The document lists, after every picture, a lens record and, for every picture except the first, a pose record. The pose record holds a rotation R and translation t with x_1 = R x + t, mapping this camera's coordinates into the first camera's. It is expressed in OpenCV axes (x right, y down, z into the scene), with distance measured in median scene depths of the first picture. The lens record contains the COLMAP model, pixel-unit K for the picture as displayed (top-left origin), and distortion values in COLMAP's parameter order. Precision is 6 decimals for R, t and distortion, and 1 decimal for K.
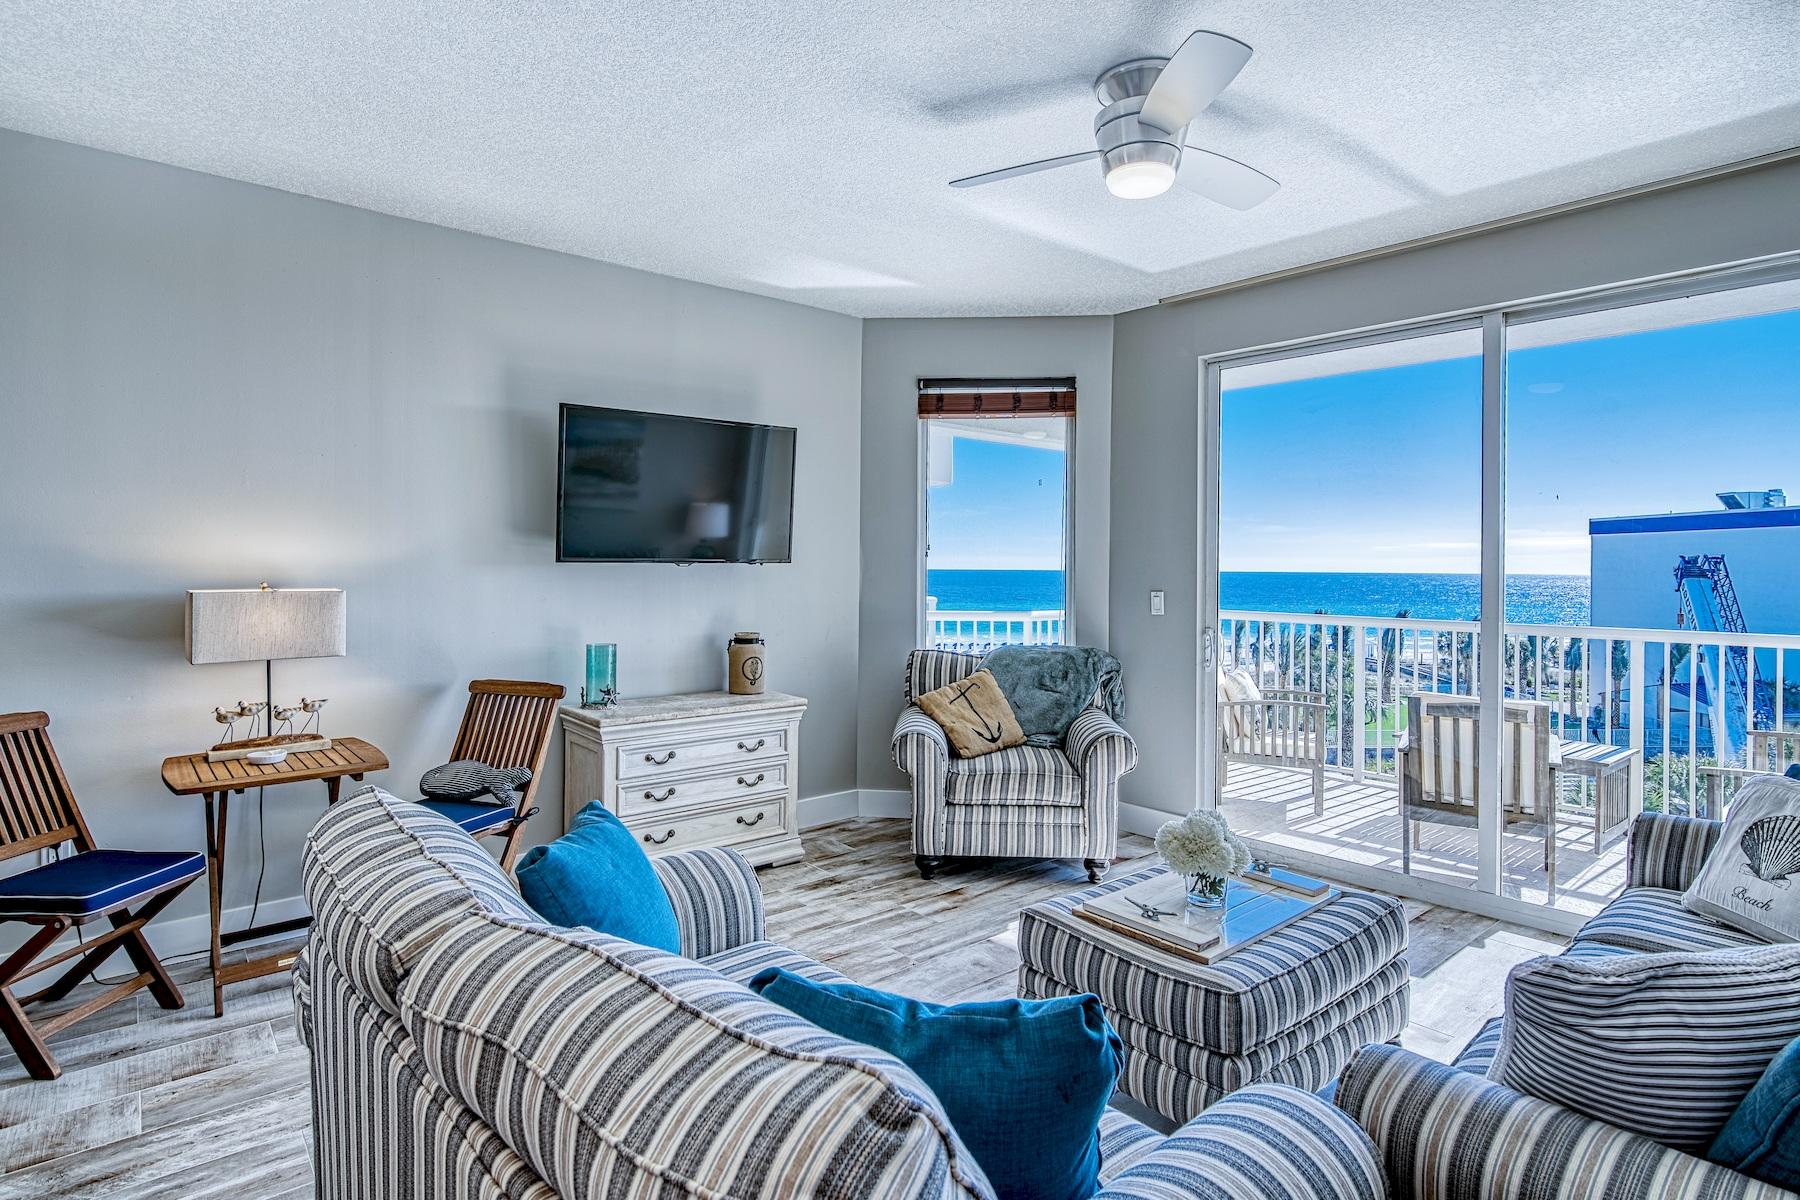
lens RADIAL K [[919.0, 0, 868.0], [0, 919.0, 566.0], [0, 0, 1]] dist [-0.012297, -0.000067]
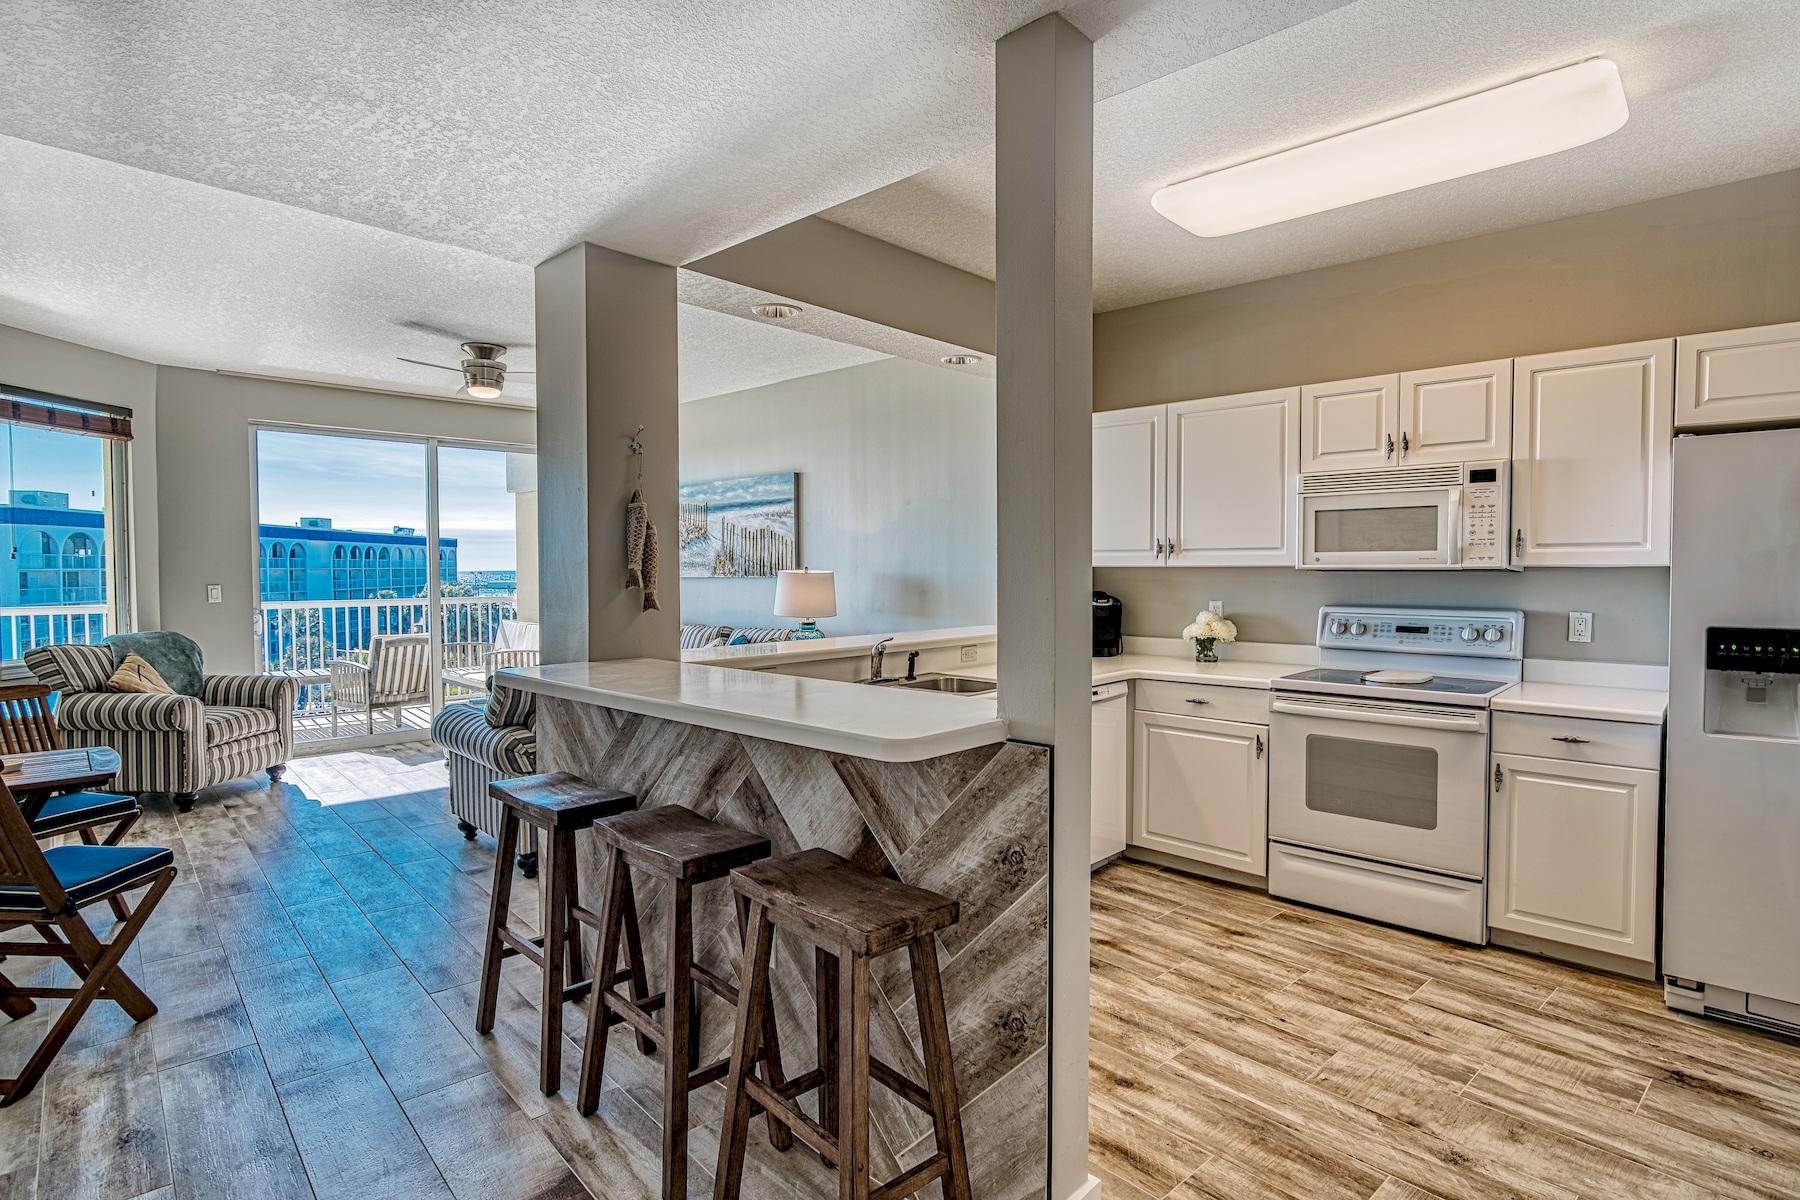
lens RADIAL K [[919.0, 0, 900.0], [0, 919.0, 600.0], [0, 0, 1]] dist [0.002921, -0.000314]
pose [[-0.055461, -0.042094, 0.997573, -1.285434], [0.001041, 0.999108, 0.042217, -0.008440], [-0.998460, 0.003380, -0.055368, 0.081772]]
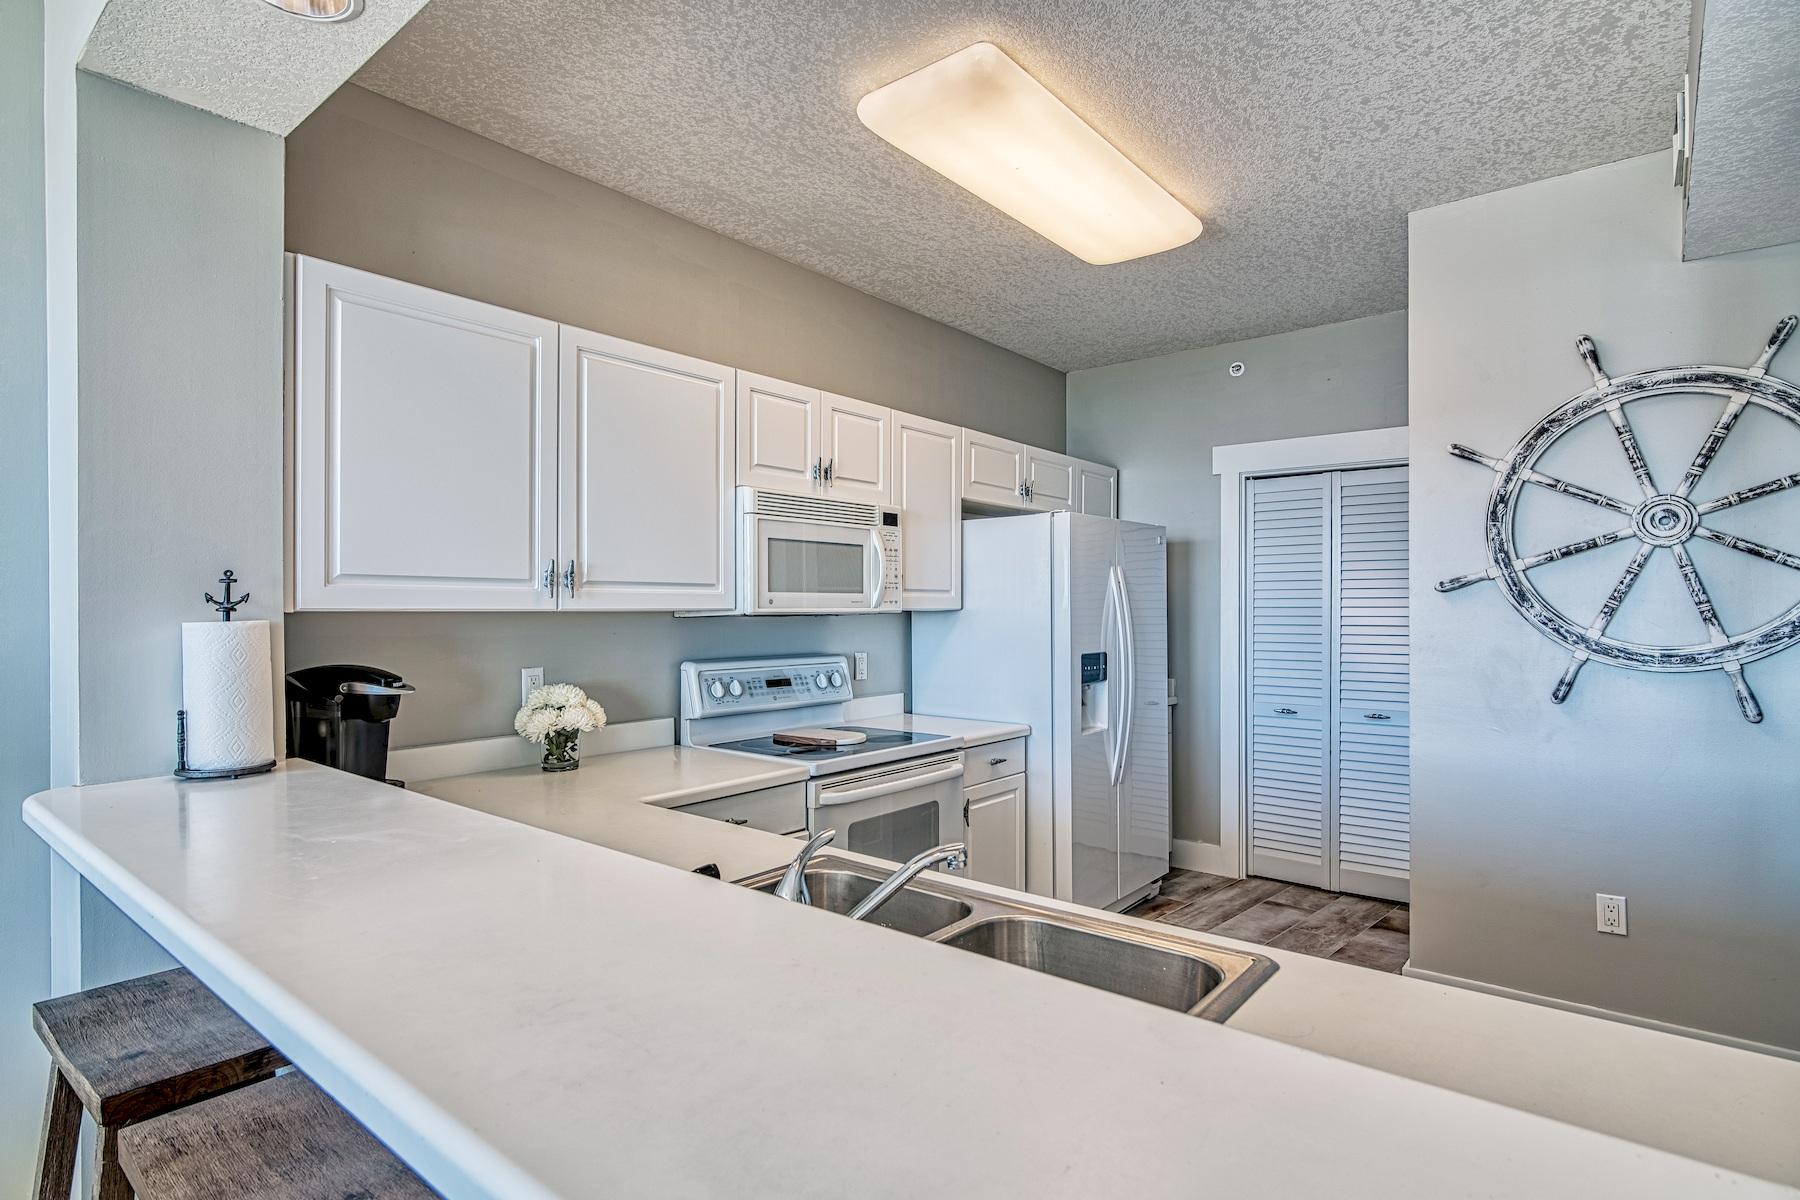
lens RADIAL K [[903.2, 0, 879.8], [0, 903.2, 605.1], [0, 0, 1]] dist [0.001191, -0.001057]
pose [[-0.996058, -0.004566, -0.088591, -0.352243], [-0.004029, 0.999972, -0.006238, -0.002449], [0.088617, -0.005856, -0.996049, 0.330812]]
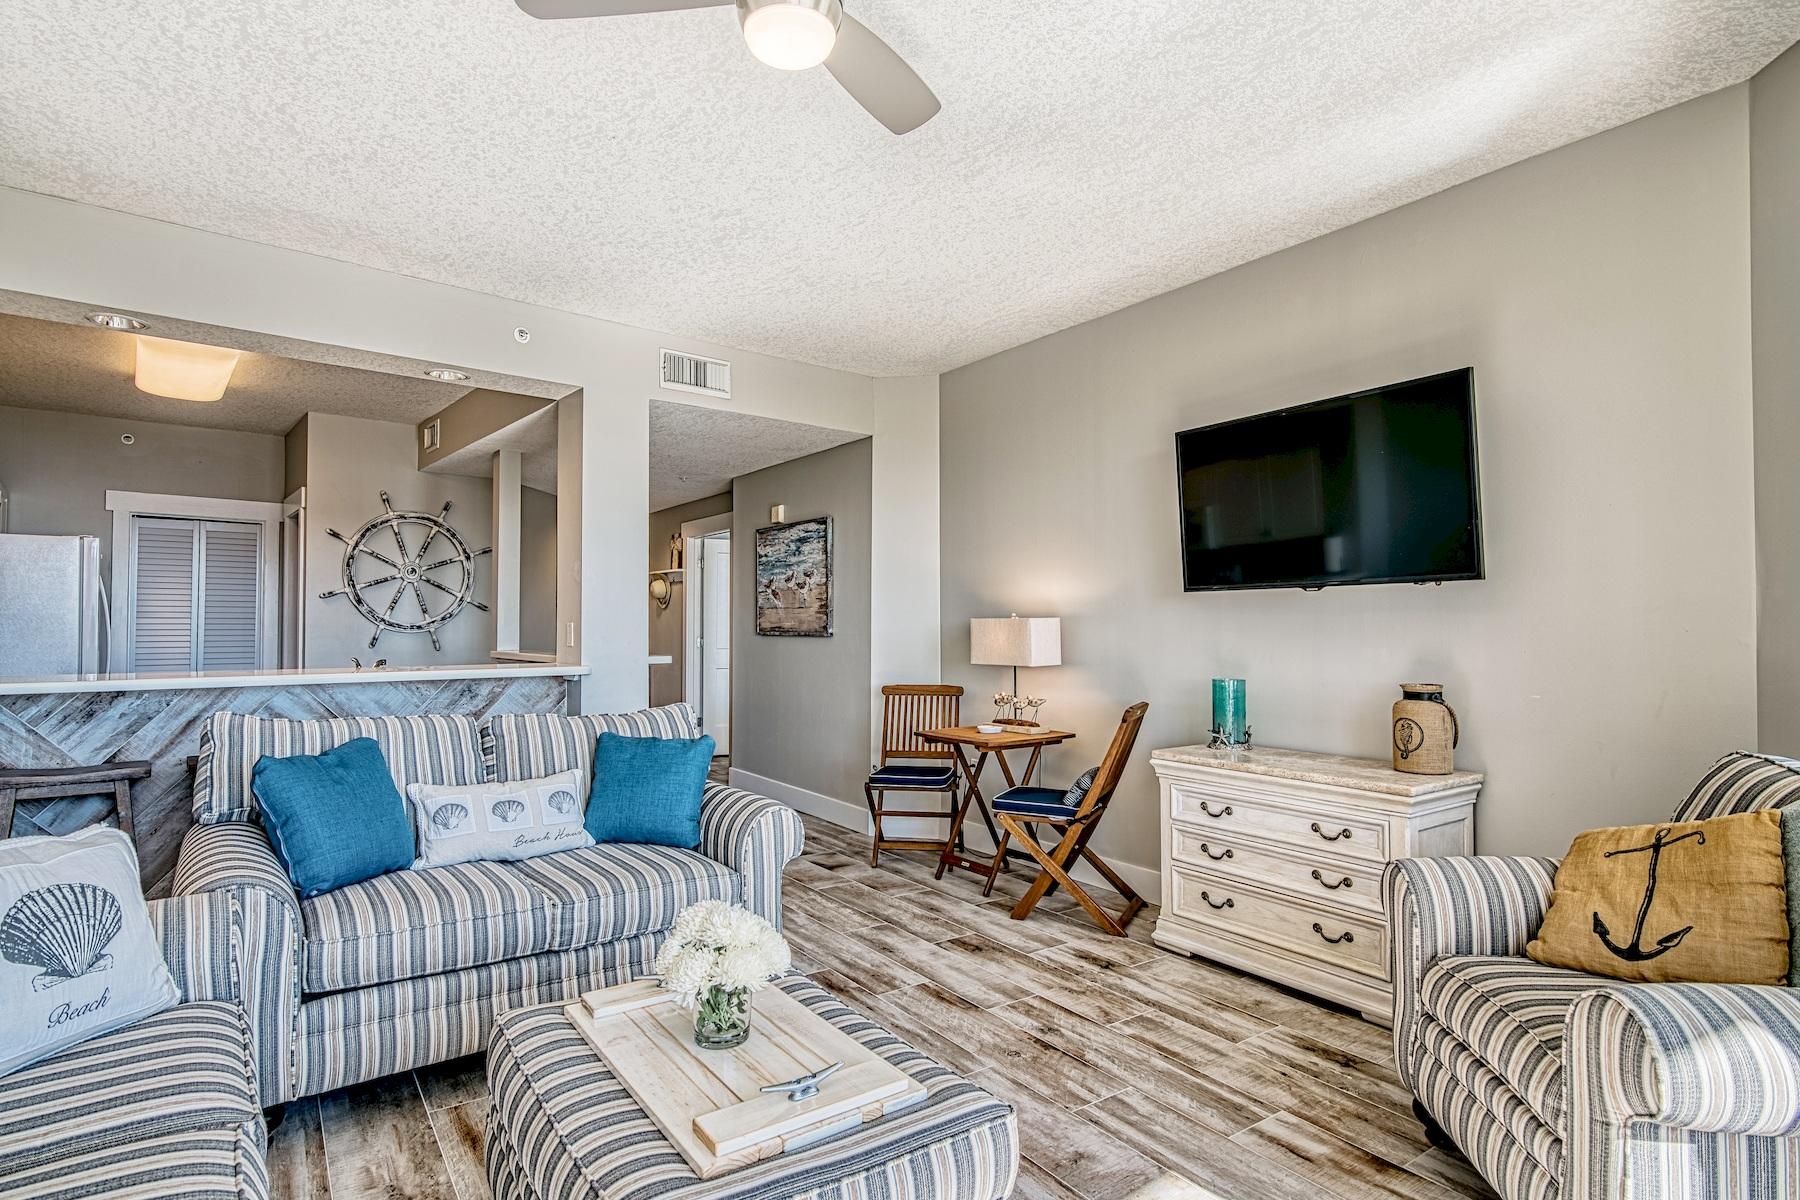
lens RADIAL K [[903.2, 0, 879.8], [0, 903.2, 605.1], [0, 0, 1]] dist [0.001191, -0.001057]
pose [[-0.076277, -0.027153, -0.996717, 0.650452], [-0.000685, 0.999630, -0.027180, 0.035601], [0.997086, -0.001390, -0.076268, 0.726901]]
